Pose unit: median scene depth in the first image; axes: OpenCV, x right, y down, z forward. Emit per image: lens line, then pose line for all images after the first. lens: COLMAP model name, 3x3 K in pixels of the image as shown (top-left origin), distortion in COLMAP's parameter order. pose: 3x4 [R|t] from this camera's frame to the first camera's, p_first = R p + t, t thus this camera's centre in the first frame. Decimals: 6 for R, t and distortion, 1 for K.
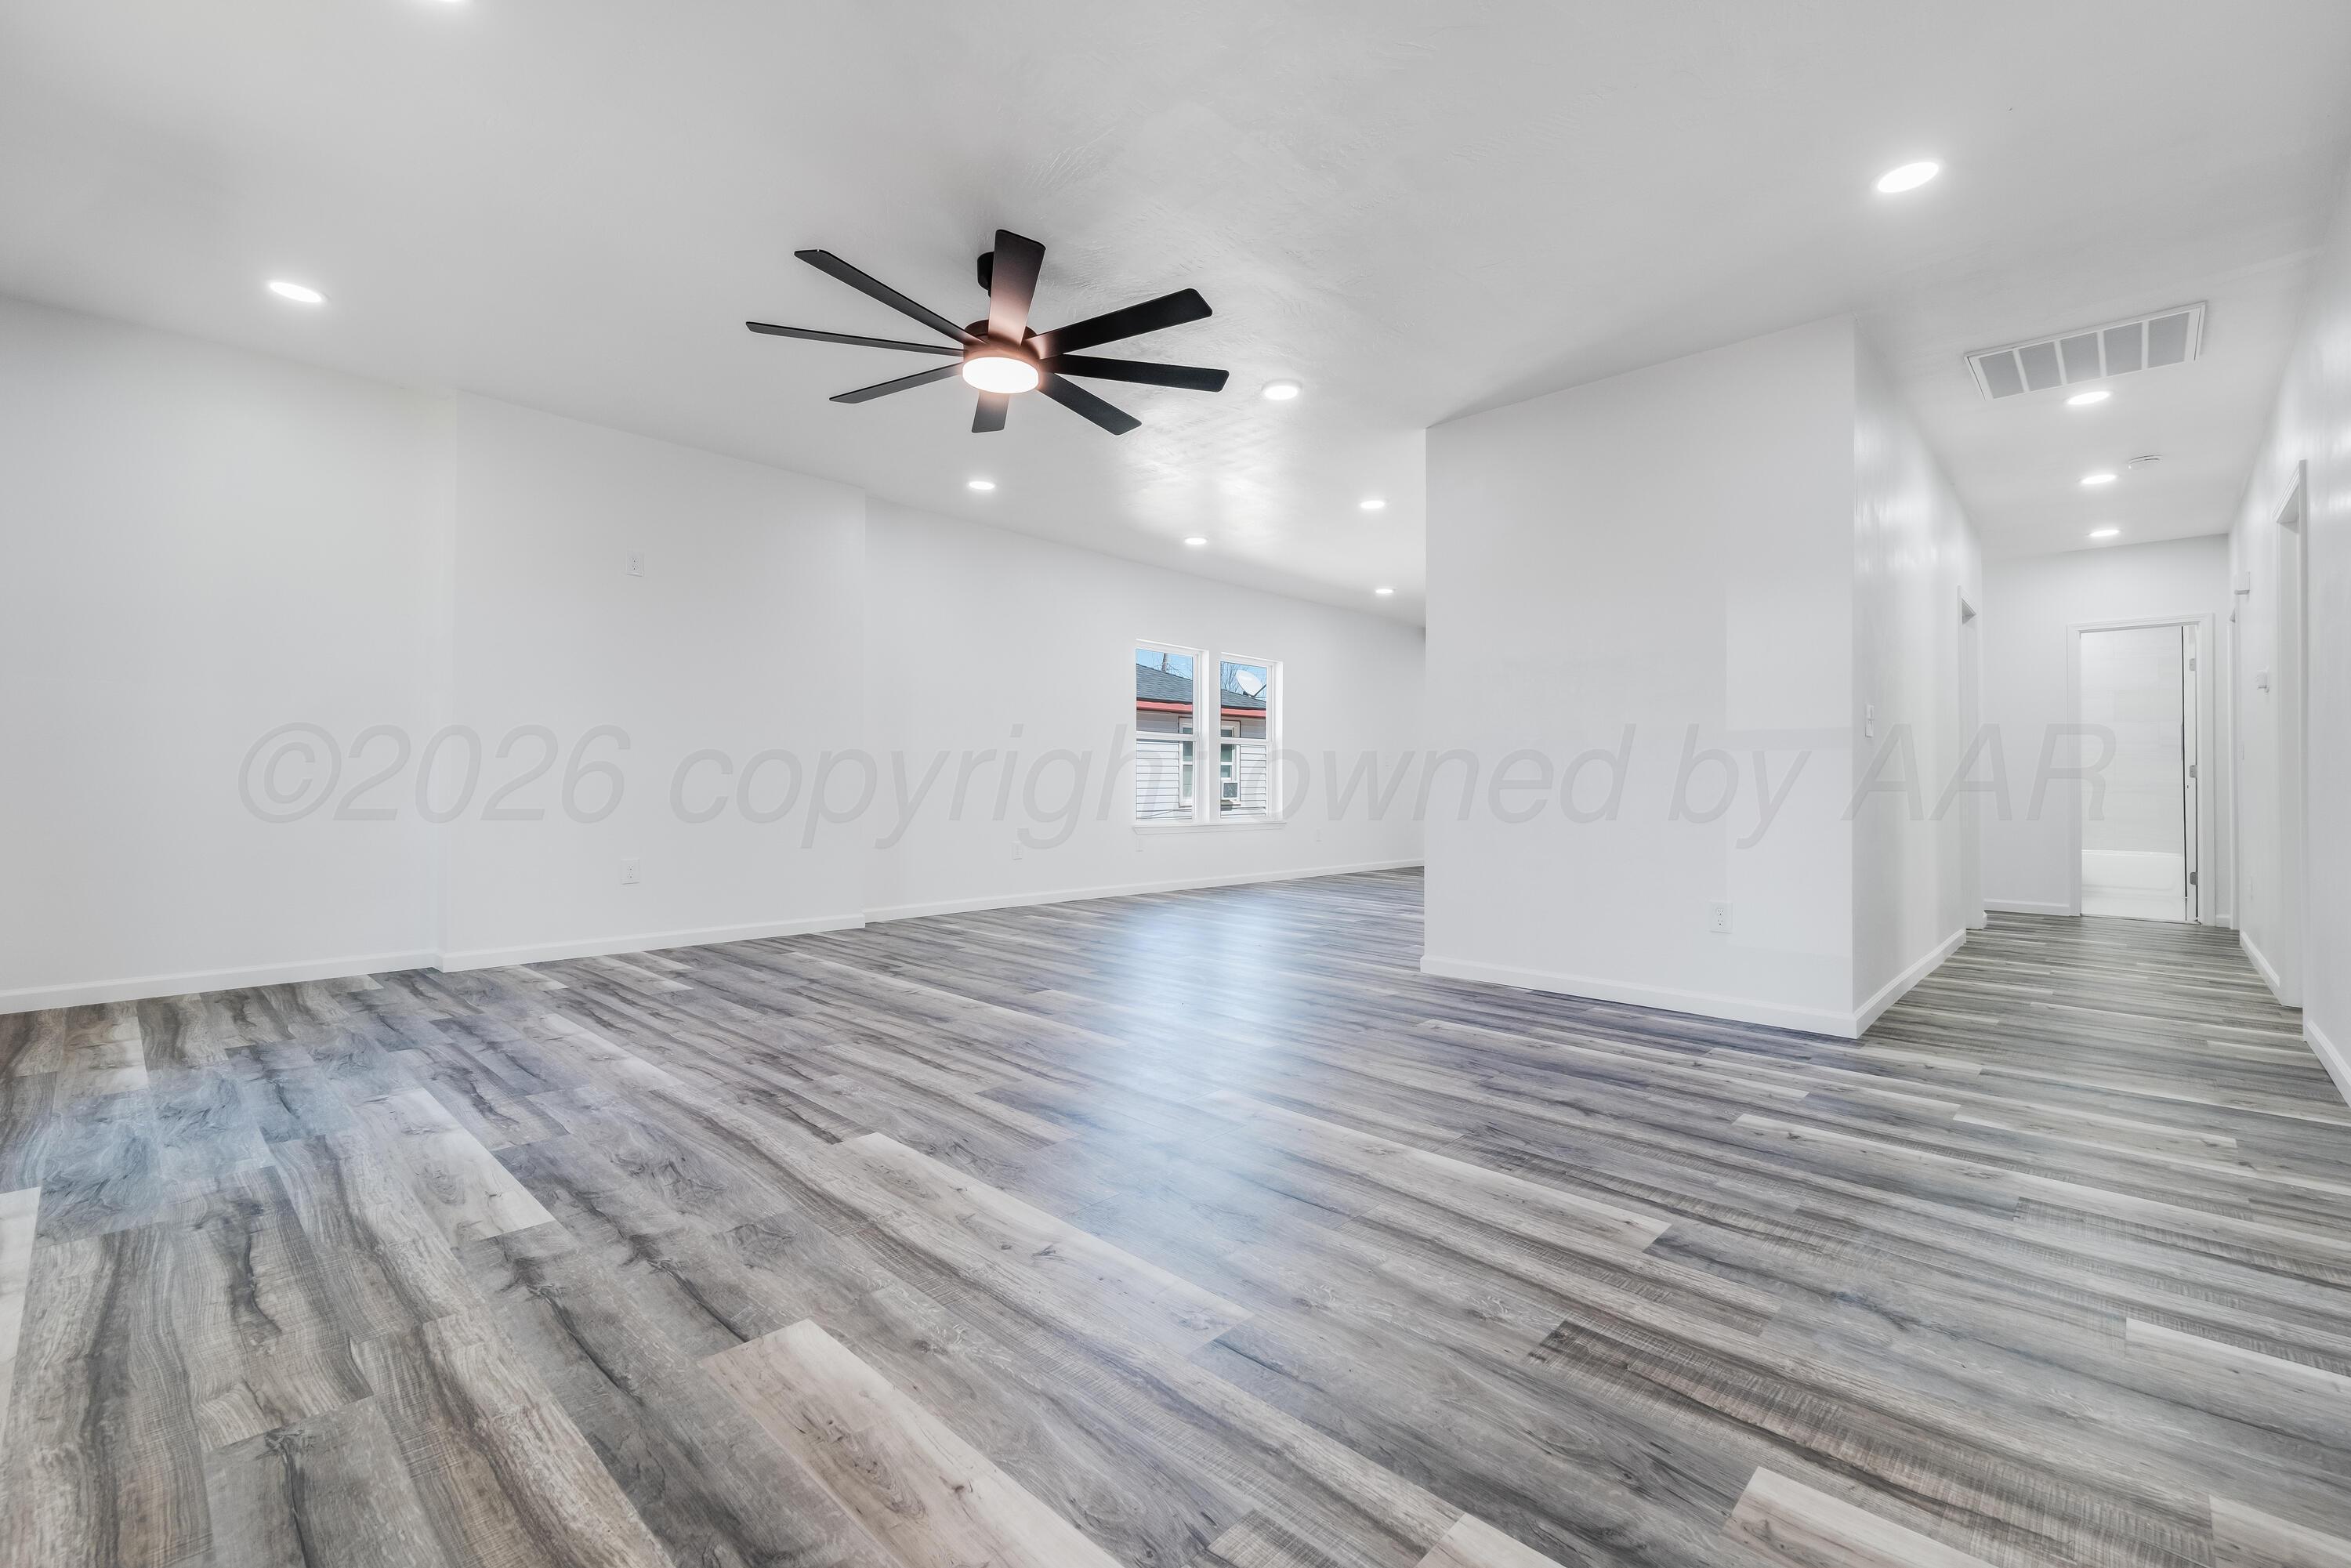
lens RADIAL K [[1012.0, 0, 1175.1], [0, 1012.0, 782.3], [0, 0, 1]] dist [0.001869, 0.000143]
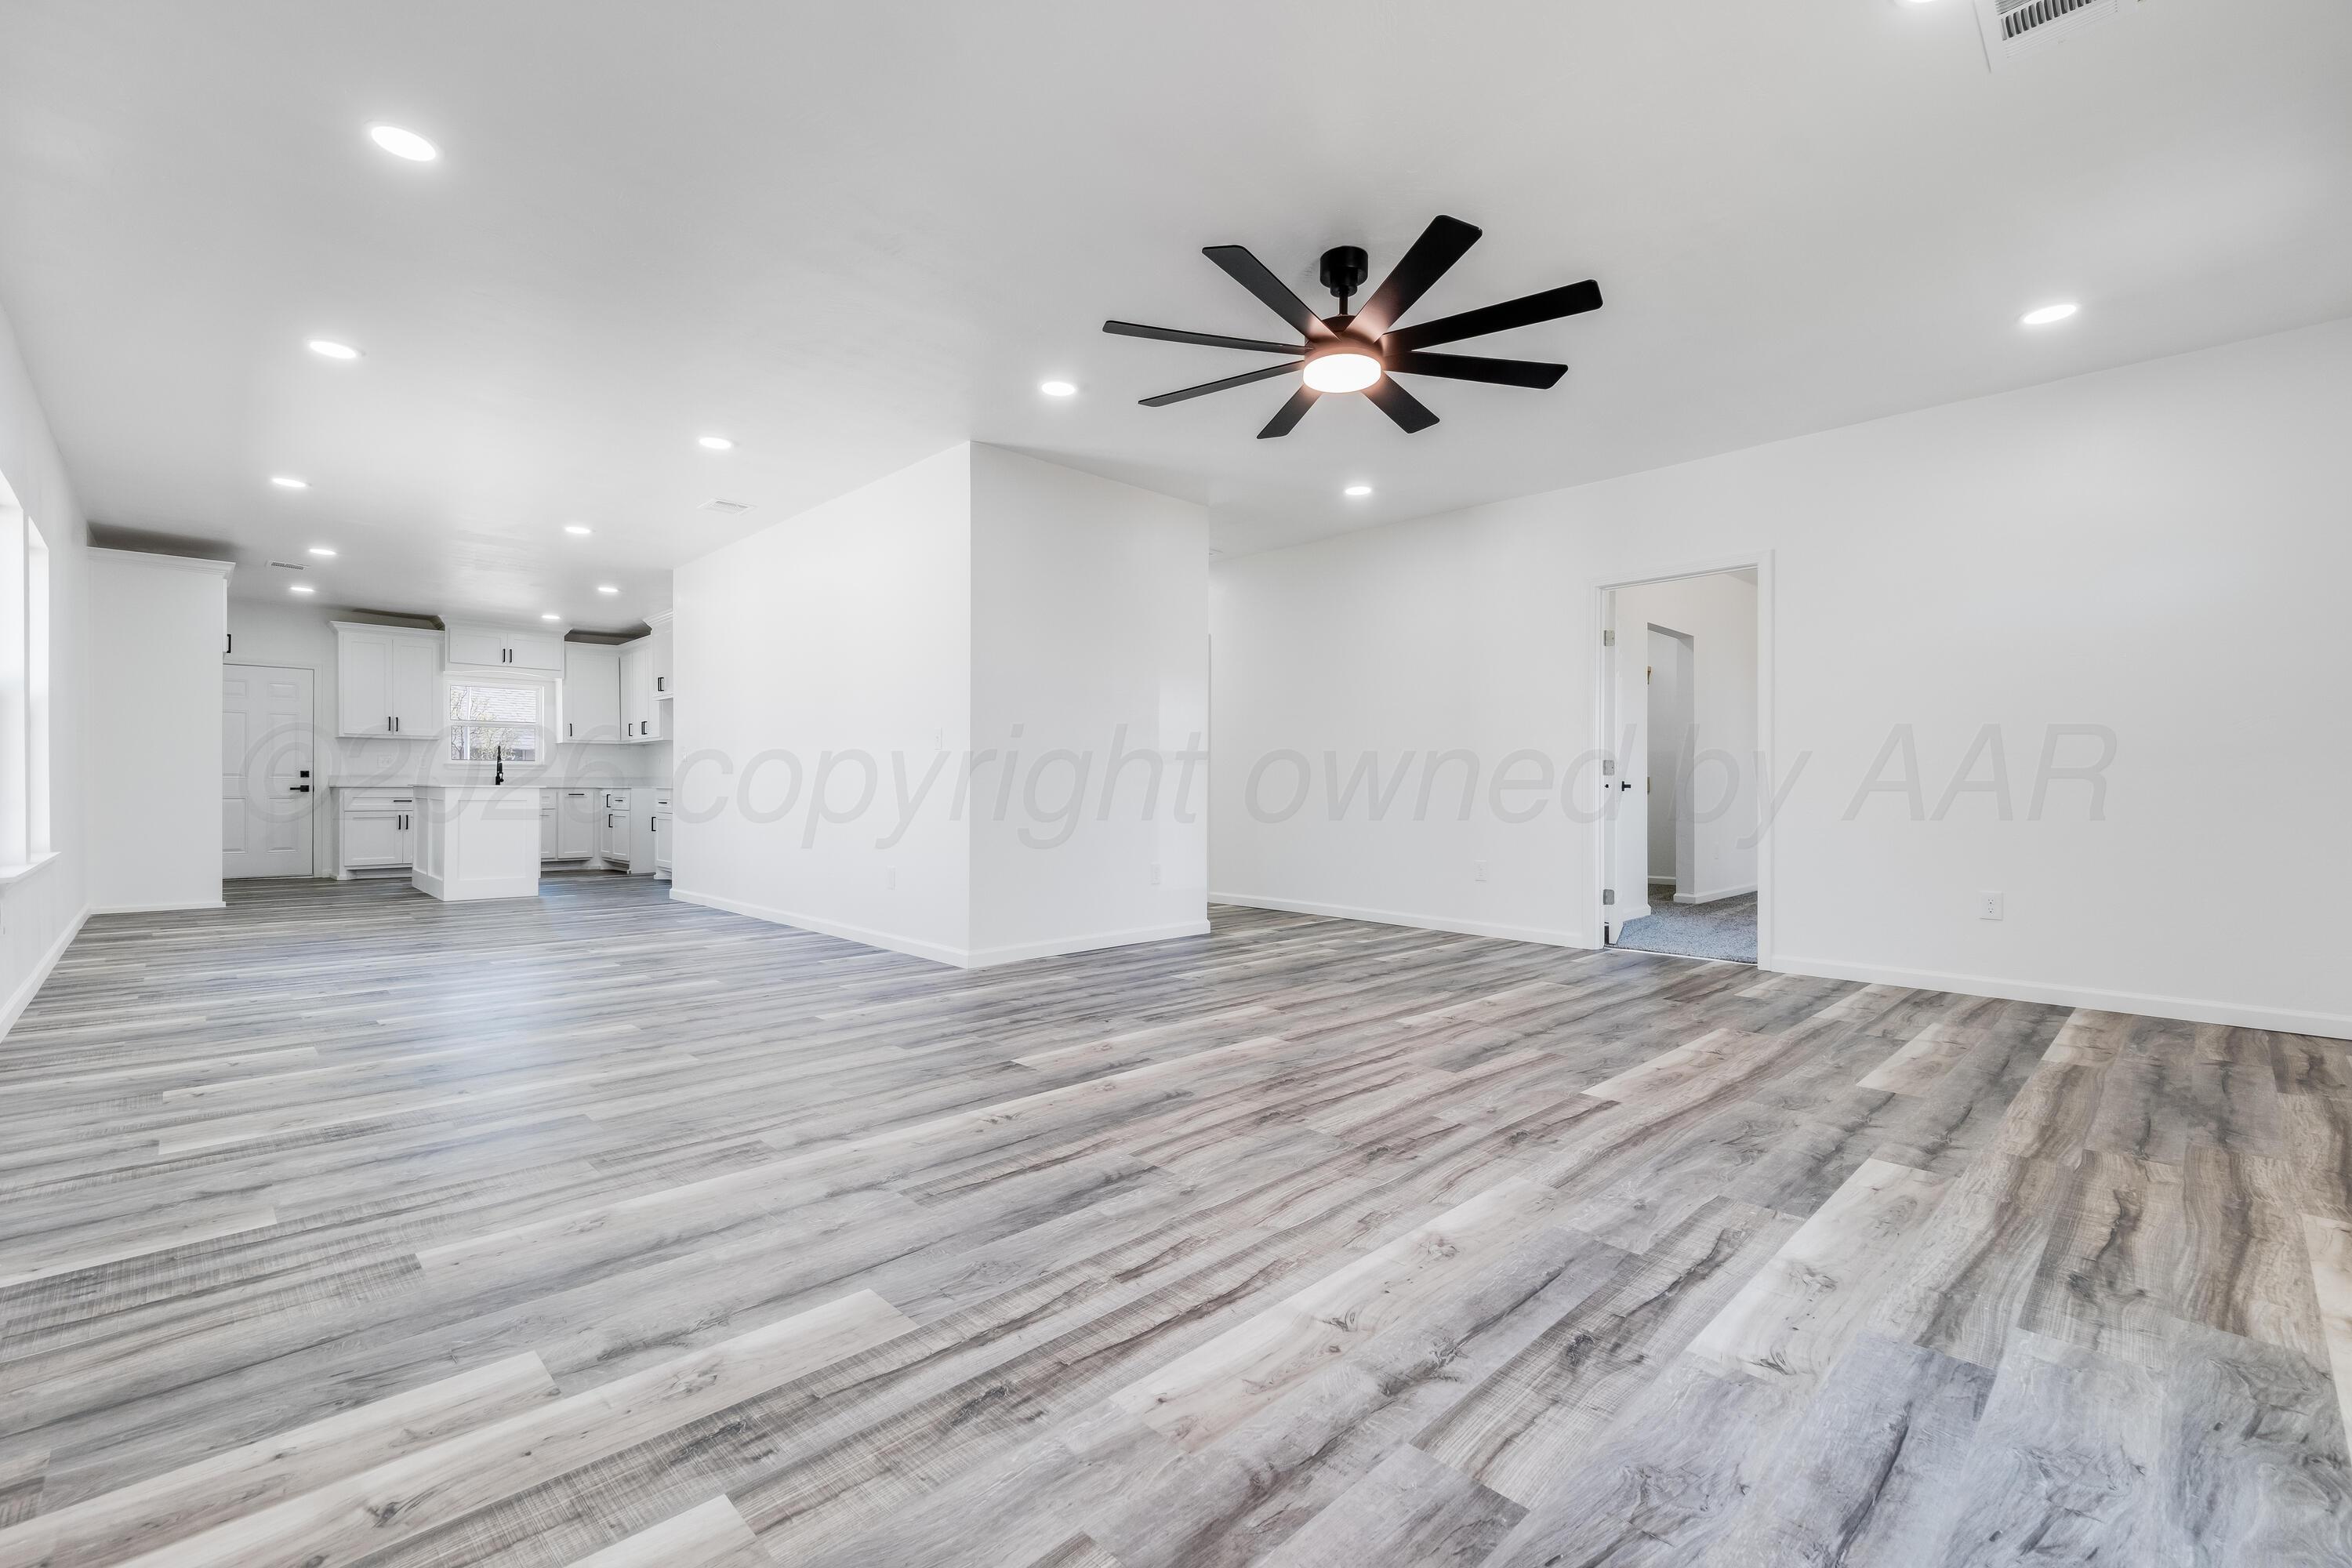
lens RADIAL K [[1012.5, 0, 1174.1], [0, 1012.5, 782.3], [0, 0, 1]] dist [0.001869, 0.000143]
pose [[0.041210, -0.004377, 0.999141, -1.851987], [-0.007054, 0.999964, 0.004671, -0.018427], [-0.999126, -0.007240, 0.041177, 1.780231]]
